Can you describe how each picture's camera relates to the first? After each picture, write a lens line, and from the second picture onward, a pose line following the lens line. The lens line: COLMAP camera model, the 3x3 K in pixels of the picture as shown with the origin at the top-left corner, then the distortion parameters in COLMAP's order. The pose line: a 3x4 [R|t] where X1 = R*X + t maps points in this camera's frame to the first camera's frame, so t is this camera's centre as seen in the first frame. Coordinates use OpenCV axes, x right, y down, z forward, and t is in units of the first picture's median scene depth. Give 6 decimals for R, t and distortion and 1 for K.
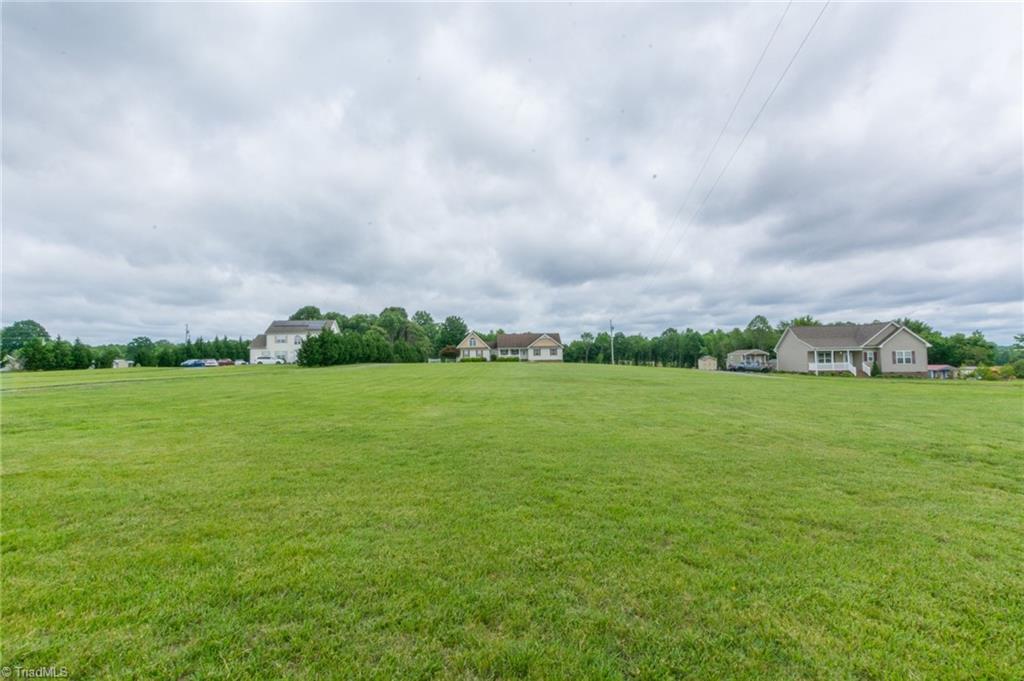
lens RADIAL K [[460.2, 0, 512.0], [0, 460.2, 340.5], [0, 0, 1]] dist [0.000108, 0.000077]
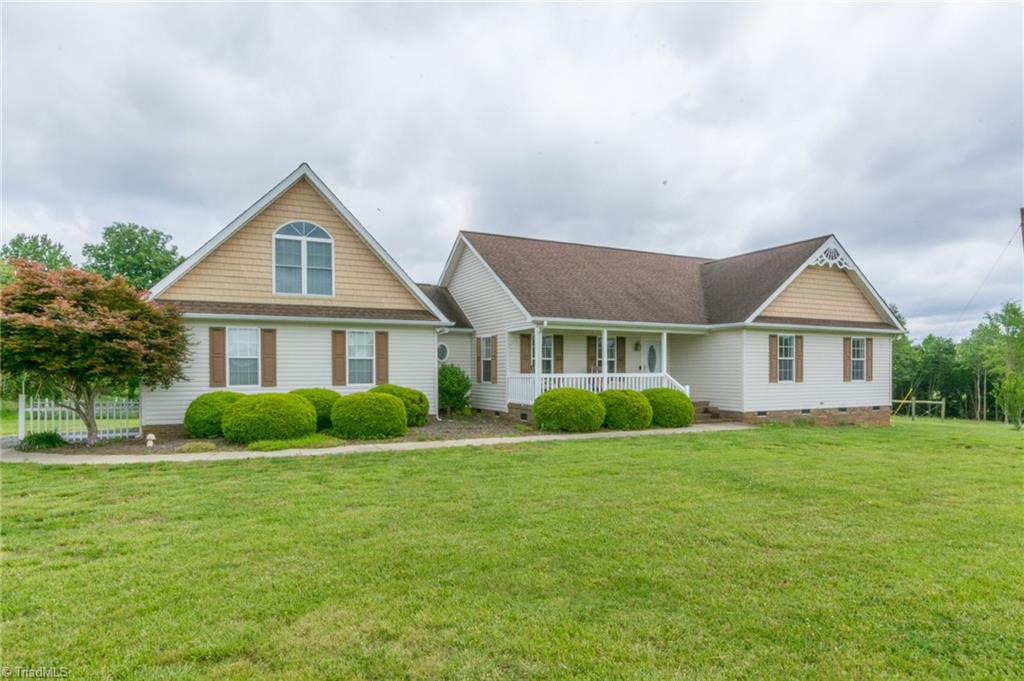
lens RADIAL K [[589.0, 0, 514.8], [0, 589.0, 379.1], [0, 0, 1]] dist [0.000509, 0.000308]
pose [[0.907302, 0.010822, 0.420340, -0.164961], [-0.031663, 0.998589, 0.042634, 0.043628], [-0.419285, -0.051991, 0.906365, 1.394261]]
